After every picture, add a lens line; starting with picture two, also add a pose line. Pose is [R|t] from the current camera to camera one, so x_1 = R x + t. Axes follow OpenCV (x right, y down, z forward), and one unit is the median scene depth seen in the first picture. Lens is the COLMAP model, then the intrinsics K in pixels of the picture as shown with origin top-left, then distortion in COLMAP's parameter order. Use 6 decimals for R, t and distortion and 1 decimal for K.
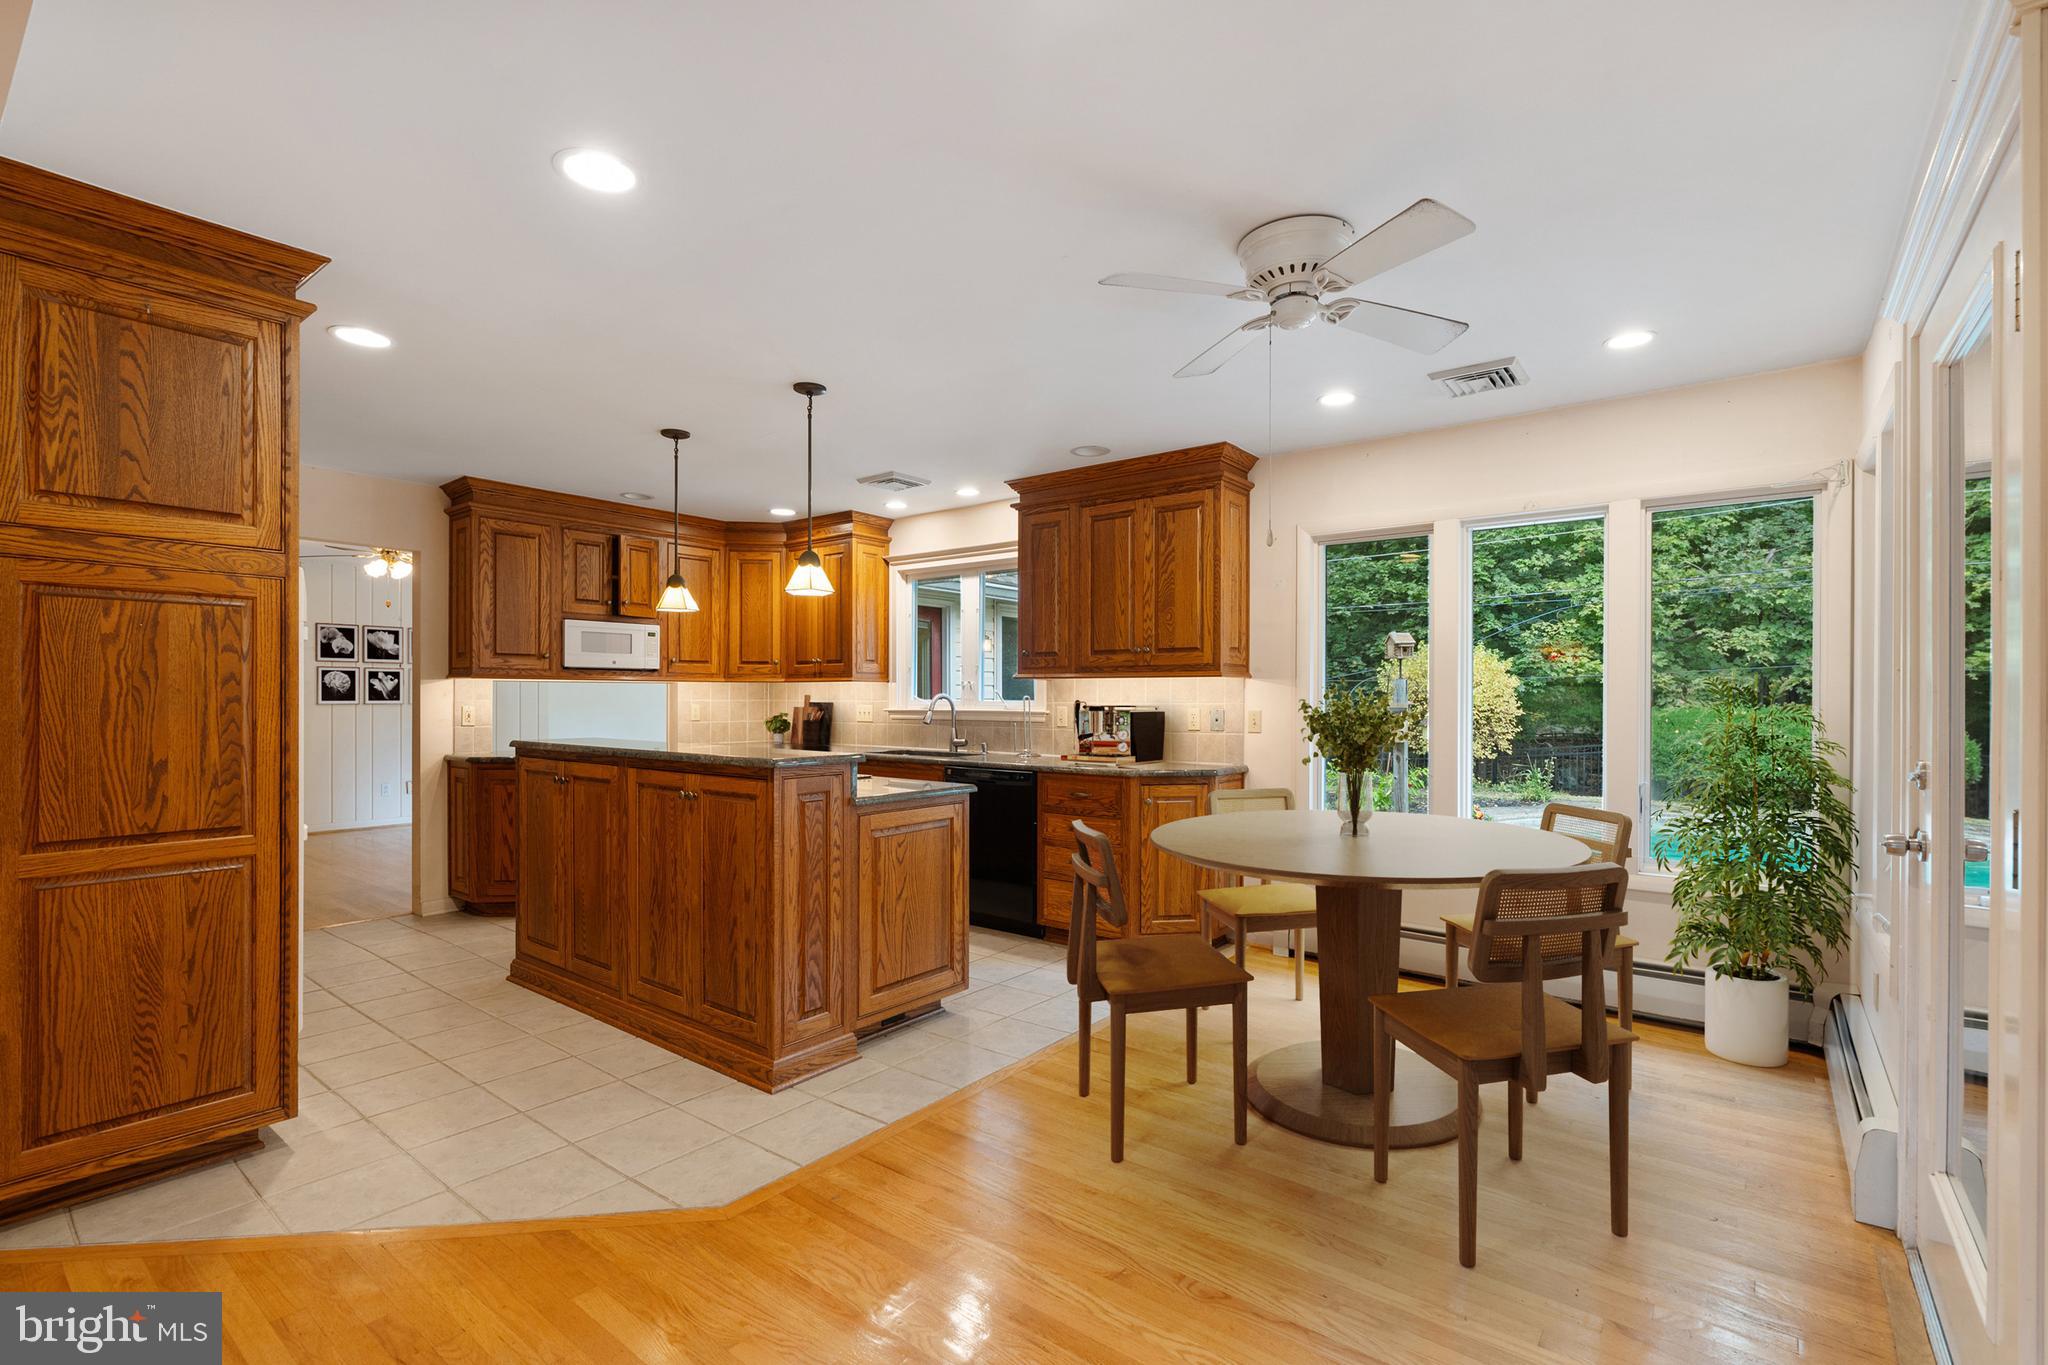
lens RADIAL K [[932.7, 0, 1028.4], [0, 932.7, 692.8], [0, 0, 1]] dist [-0.001826, 0.000337]
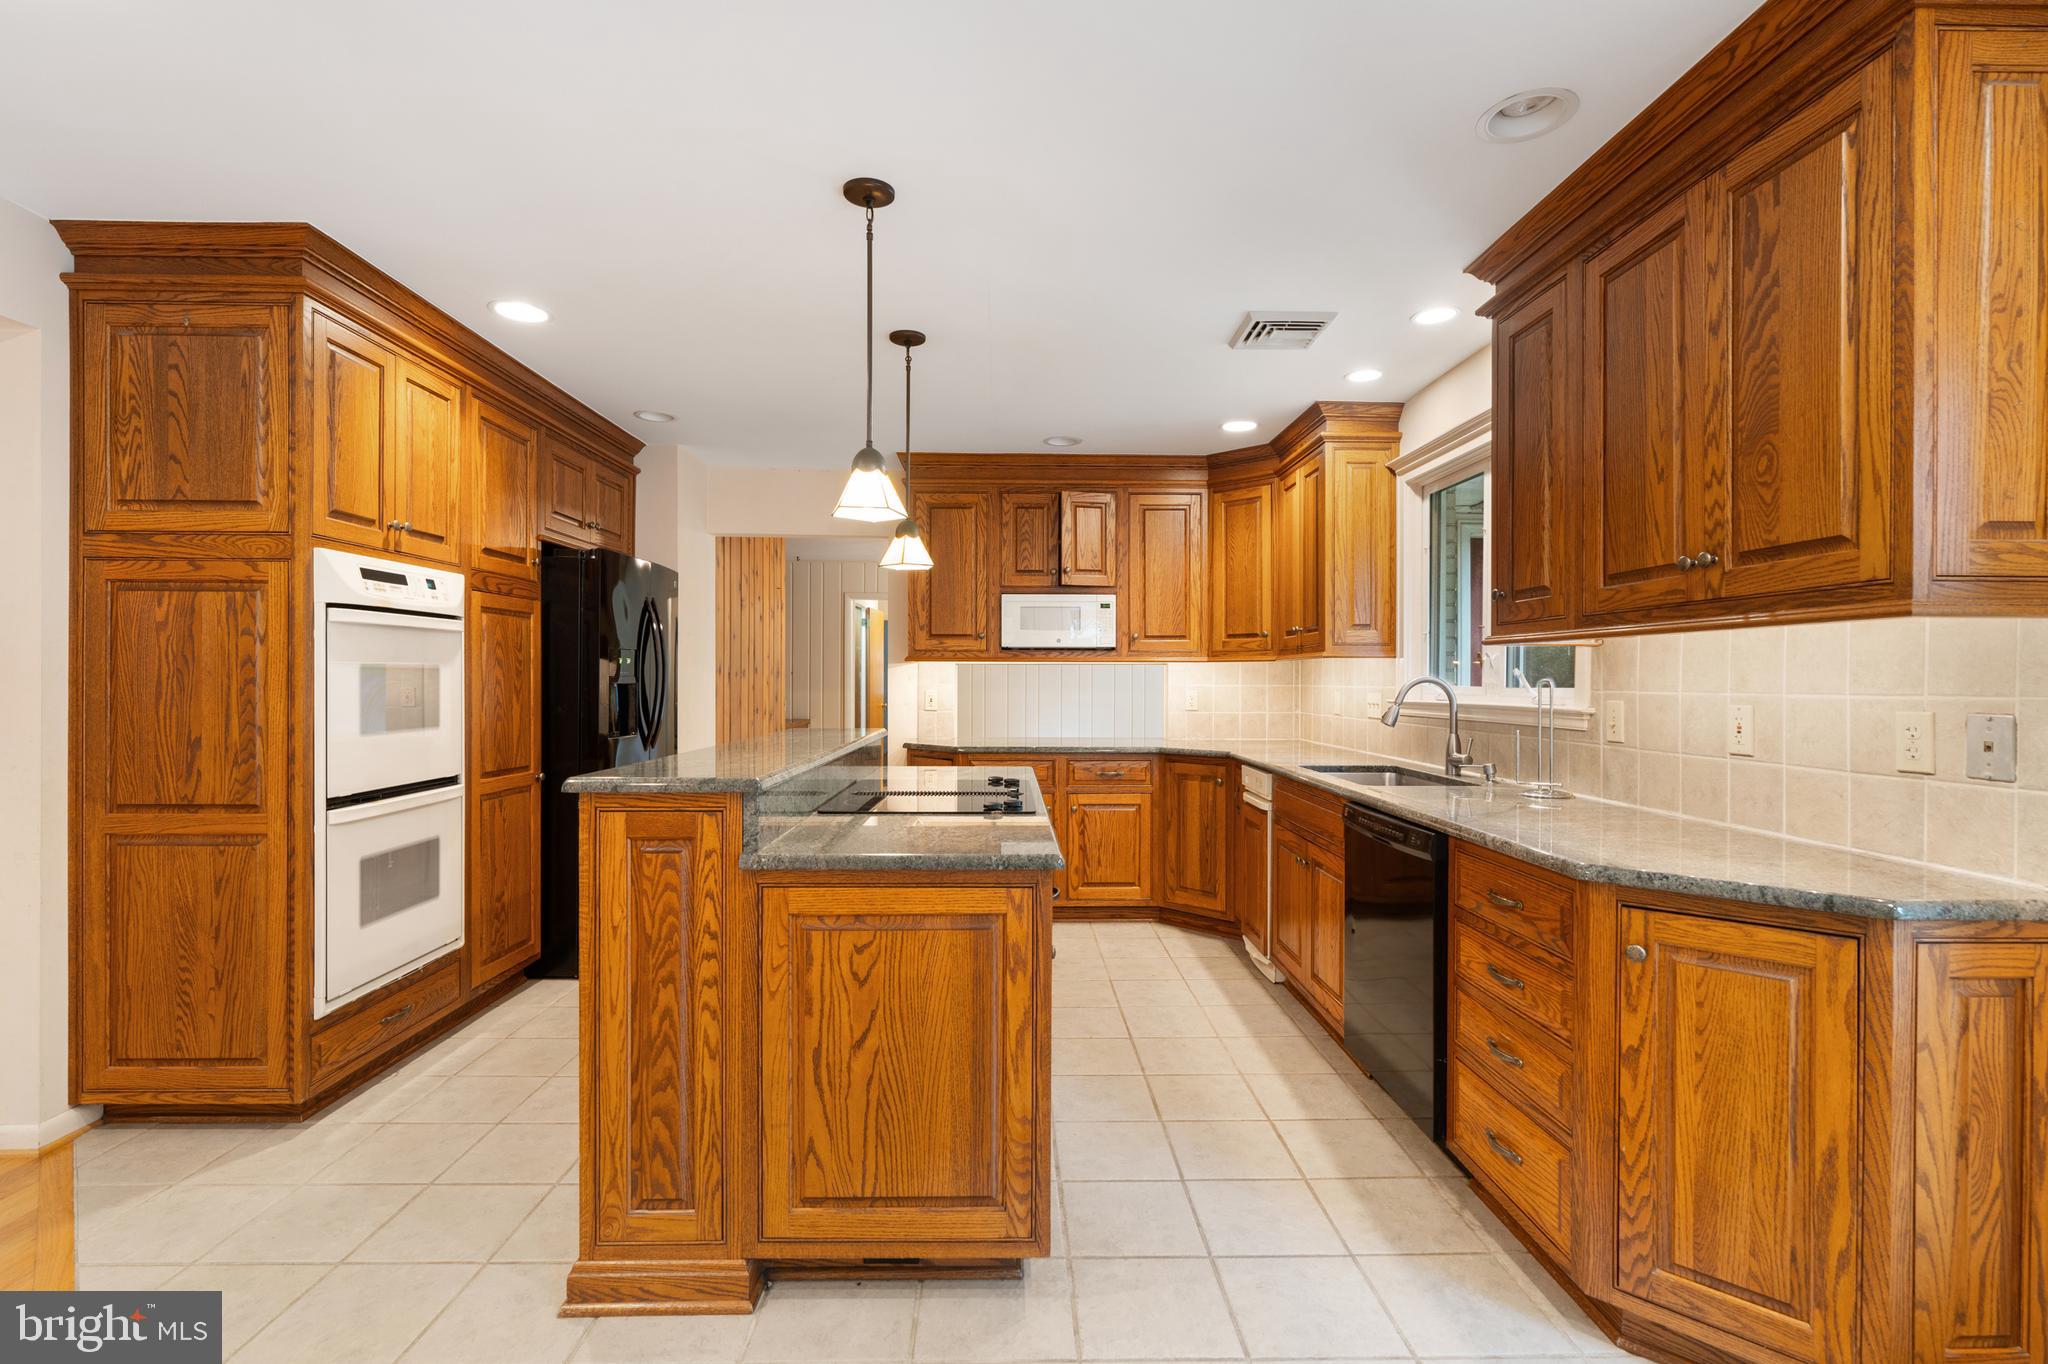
lens RADIAL K [[932.7, 0, 1017.6], [0, 932.7, 680.2], [0, 0, 1]] dist [-0.001826, 0.000337]
pose [[0.626728, -0.000634, -0.779237, 0.374191], [0.002292, 0.999997, 0.001030, 0.005377], [0.779234, -0.002432, 0.626728, 0.789088]]
